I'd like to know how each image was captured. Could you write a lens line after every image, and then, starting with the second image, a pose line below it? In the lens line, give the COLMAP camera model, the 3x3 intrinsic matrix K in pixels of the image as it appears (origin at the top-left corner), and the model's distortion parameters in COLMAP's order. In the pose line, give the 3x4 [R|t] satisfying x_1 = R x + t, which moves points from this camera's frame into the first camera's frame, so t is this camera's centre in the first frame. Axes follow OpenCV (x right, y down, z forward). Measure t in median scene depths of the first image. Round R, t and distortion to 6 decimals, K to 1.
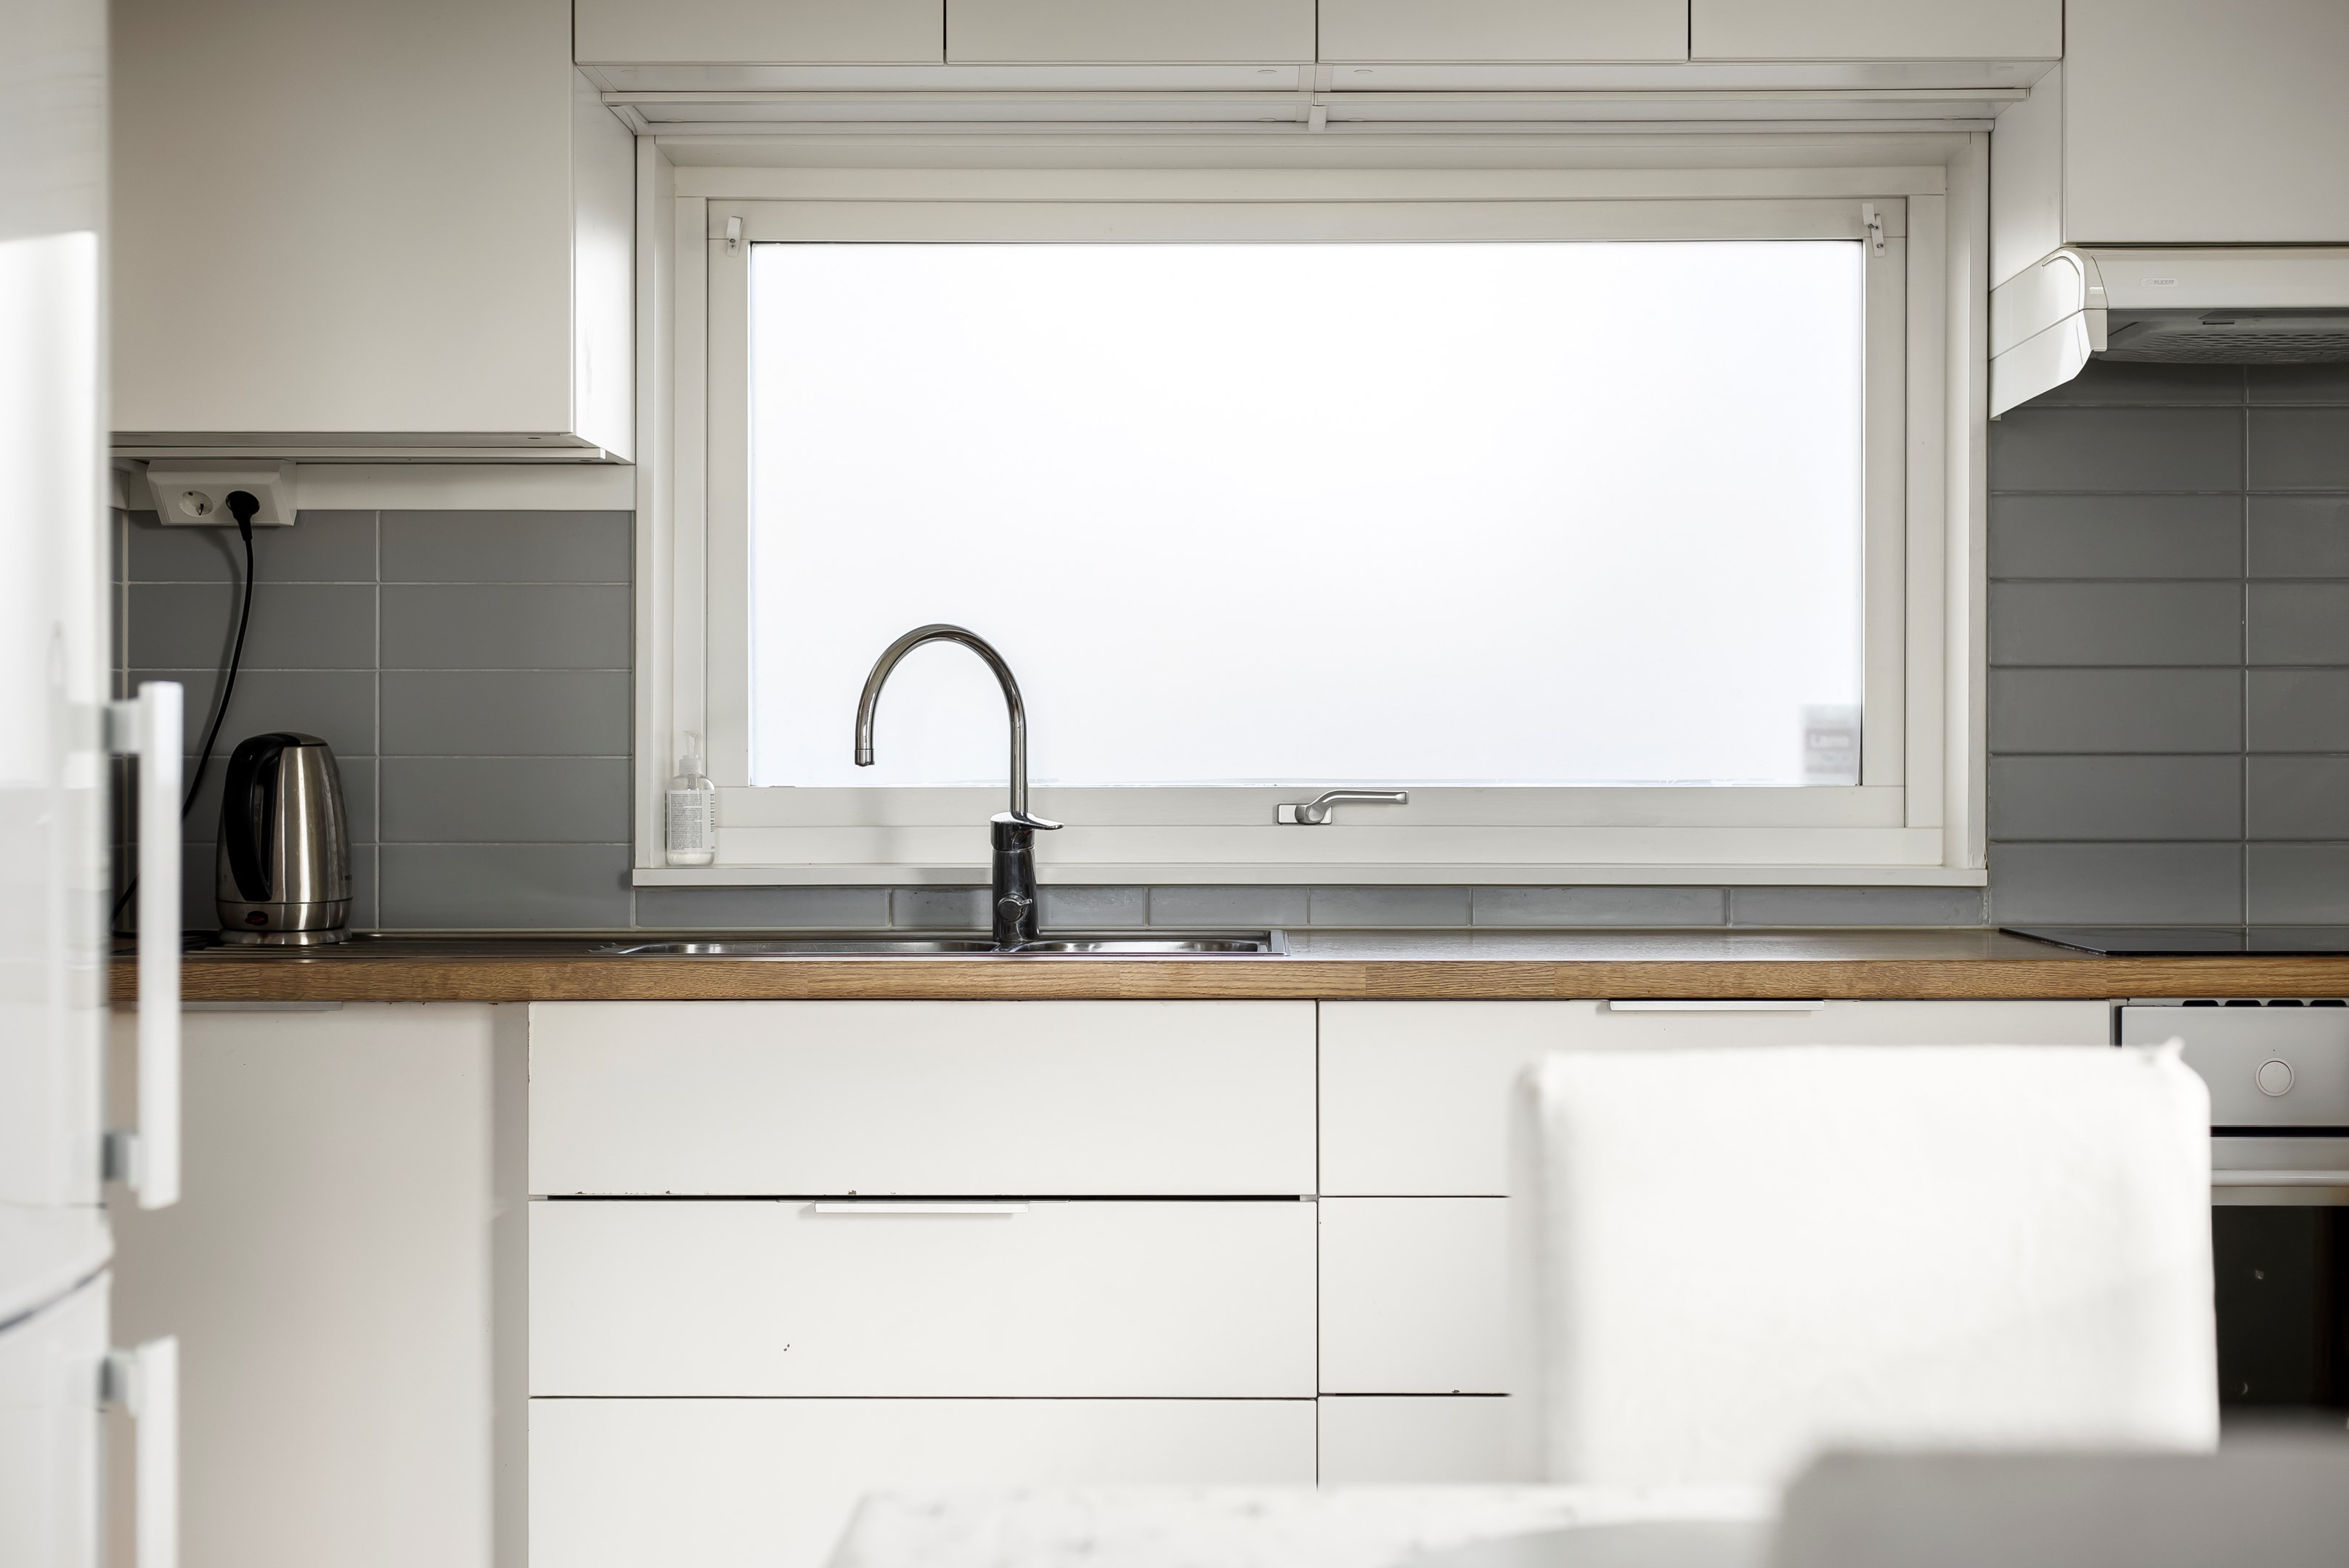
lens RADIAL K [[3538.8, 0, 1177.1], [0, 3538.8, 752.8], [0, 0, 1]] dist [0.019027, 0.108349]
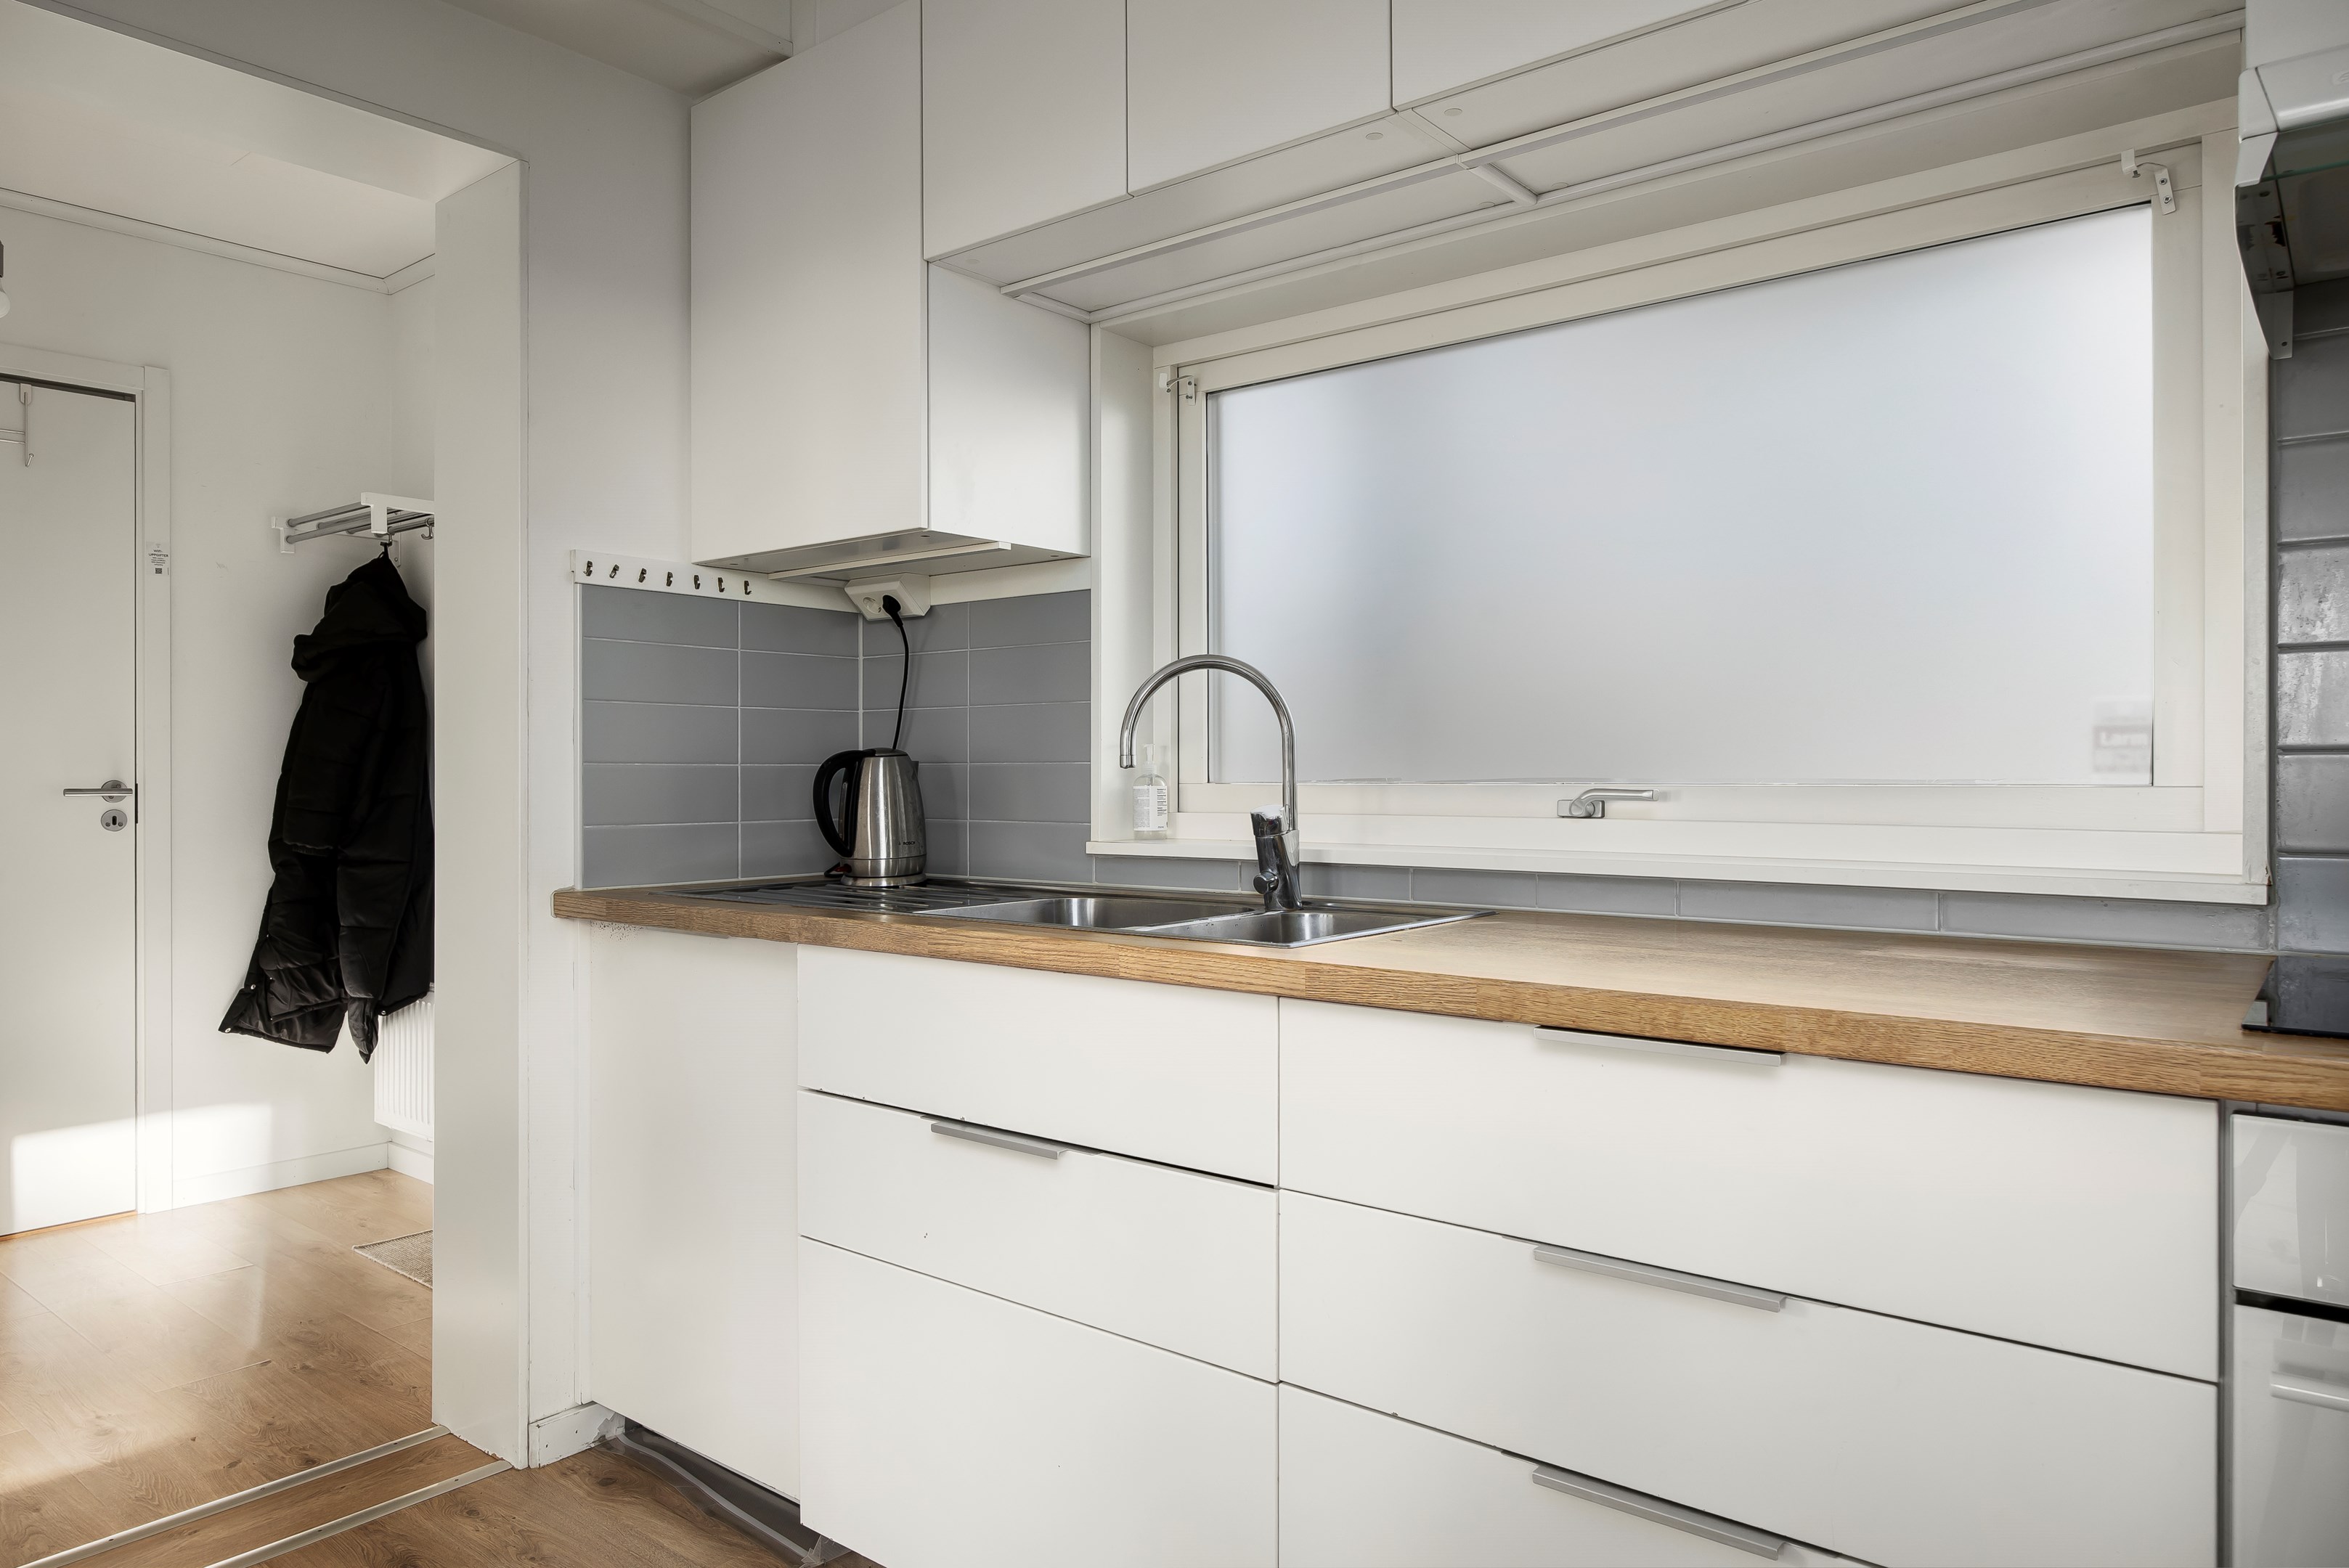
lens RADIAL K [[1489.4, 0, 1161.5], [0, 1489.4, 779.8], [0, 0, 1]] dist [-0.007656, -0.003403]
pose [[0.784221, 0.001083, -0.620481, 0.244696], [0.004756, 0.999959, 0.007756, 0.003590], [0.620463, -0.009033, 0.784183, 0.562702]]
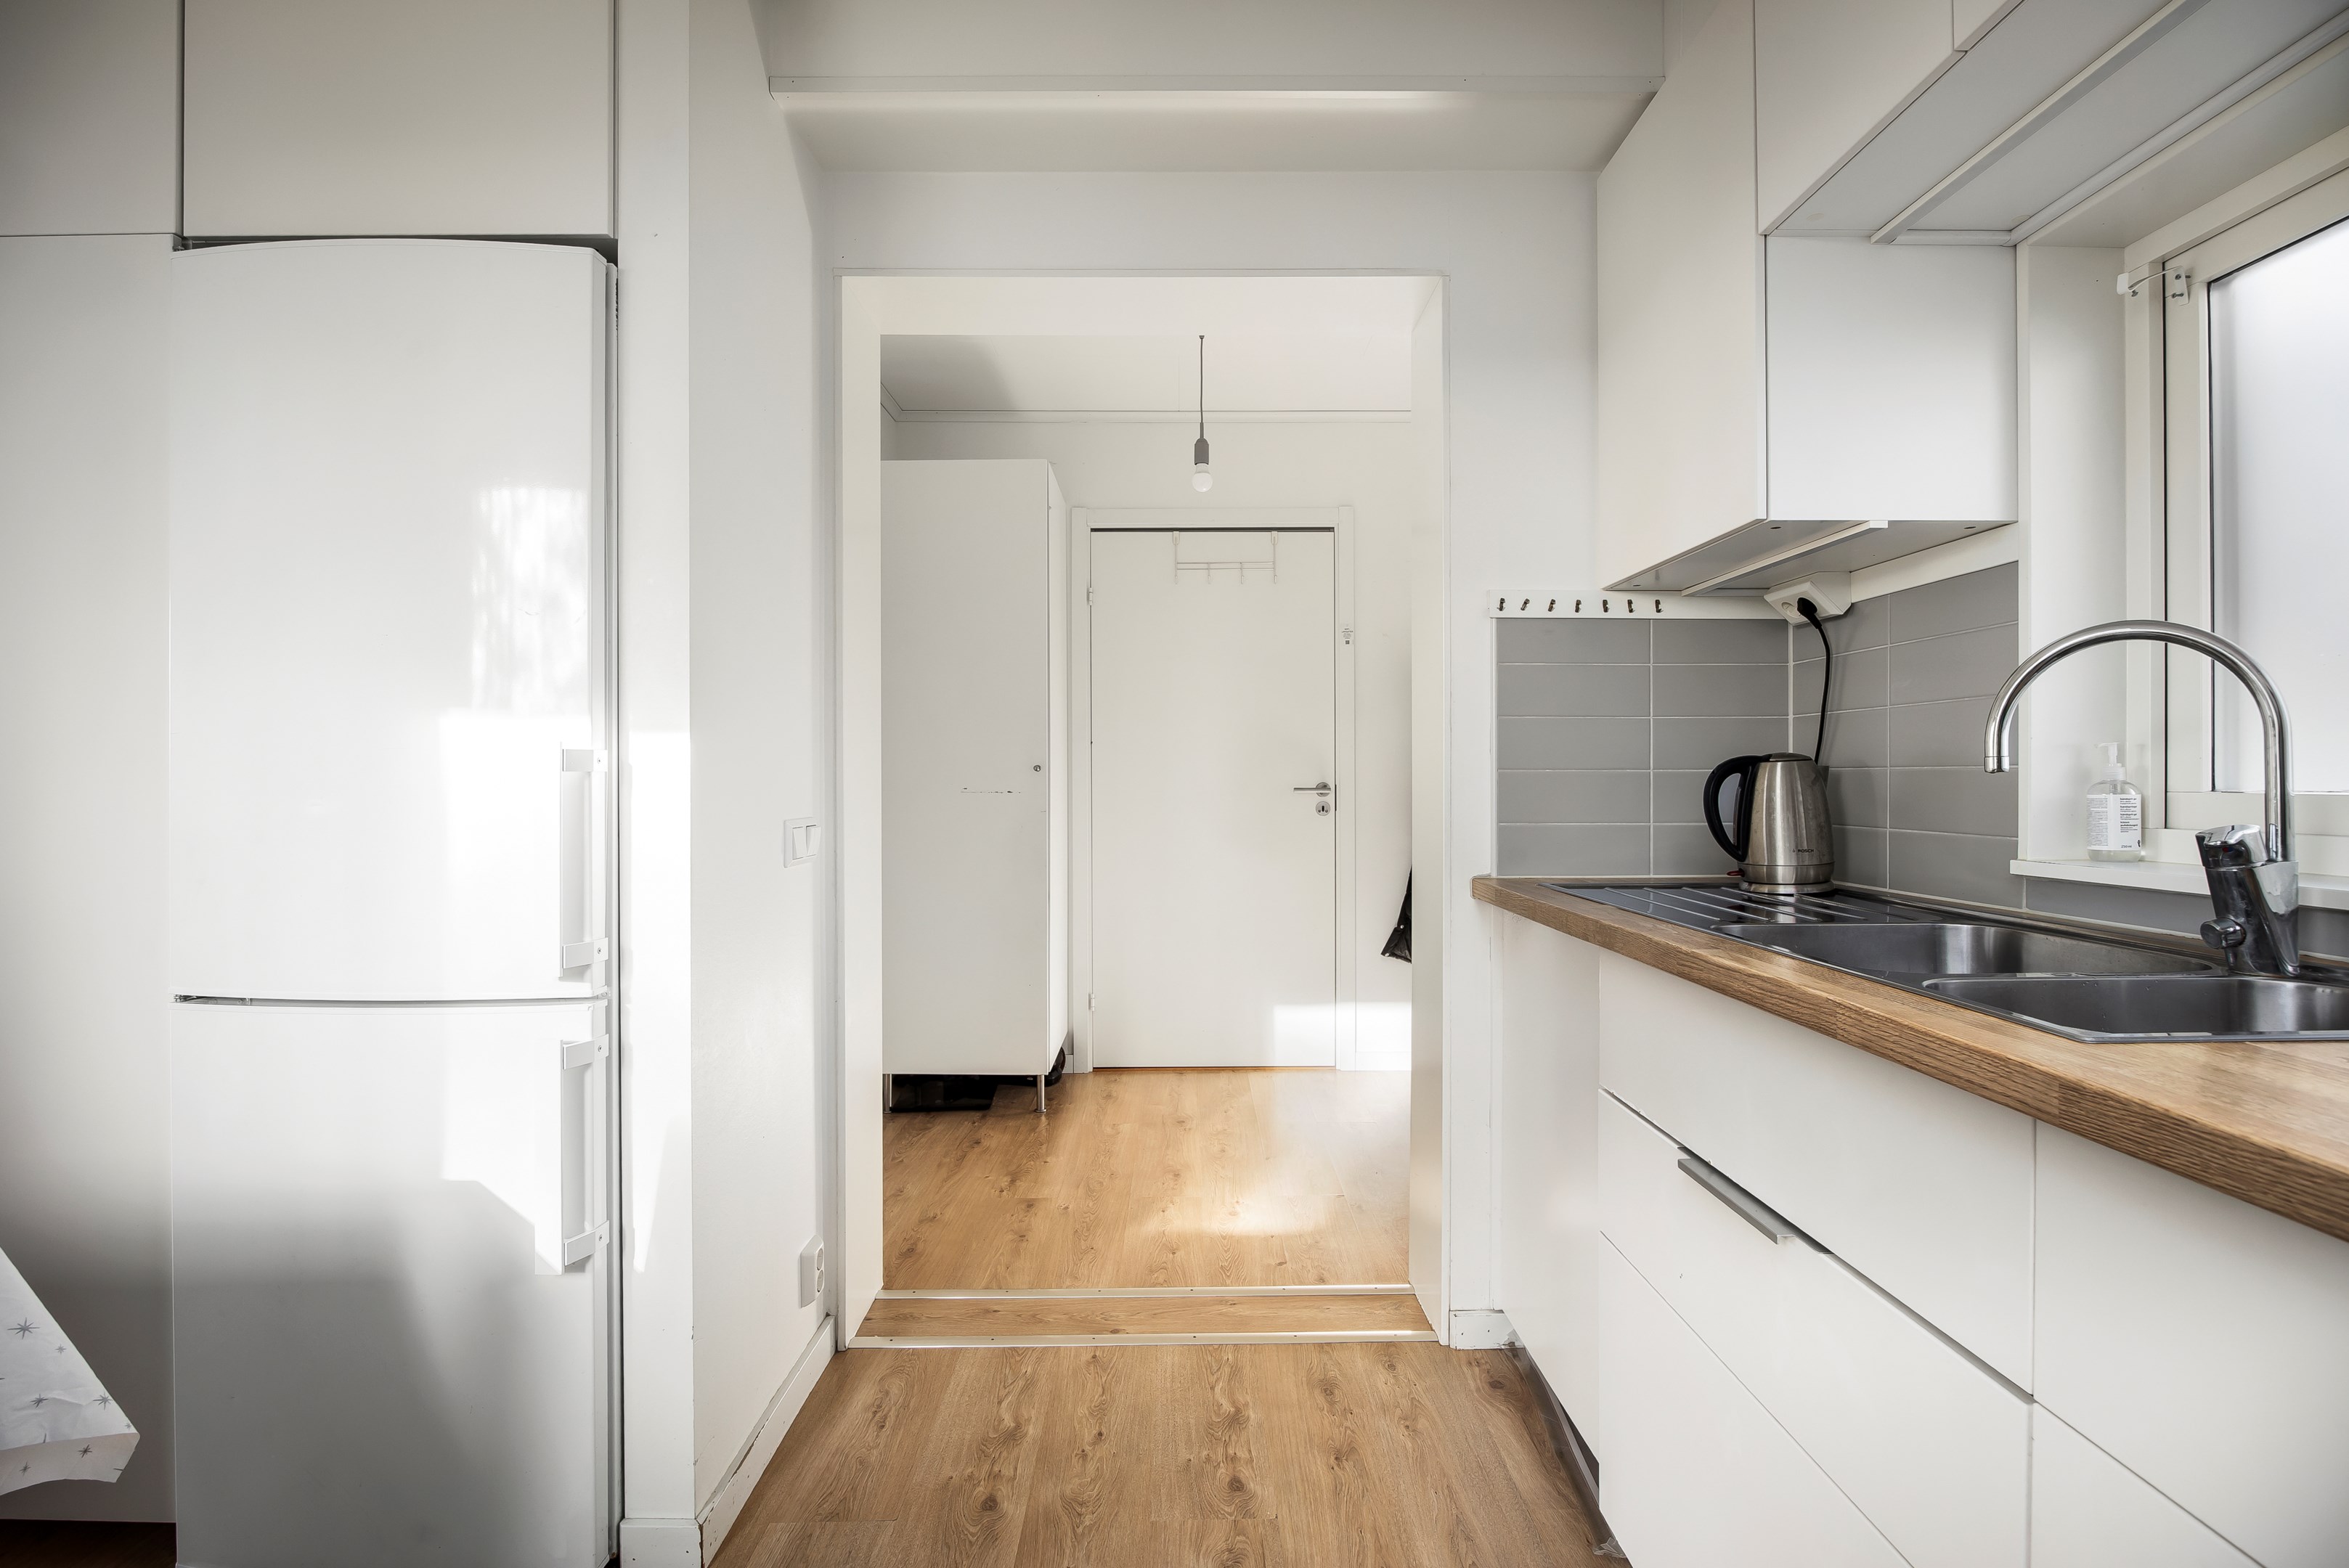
lens RADIAL K [[1115.7, 0, 1200.2], [0, 1115.7, 786.2], [0, 0, 1]] dist [-0.011395, 0.000401]
pose [[0.033304, 0.006436, -0.999425, 0.216339], [0.005497, 0.999963, 0.006623, 0.003964], [0.999430, -0.005715, 0.033267, 0.728397]]
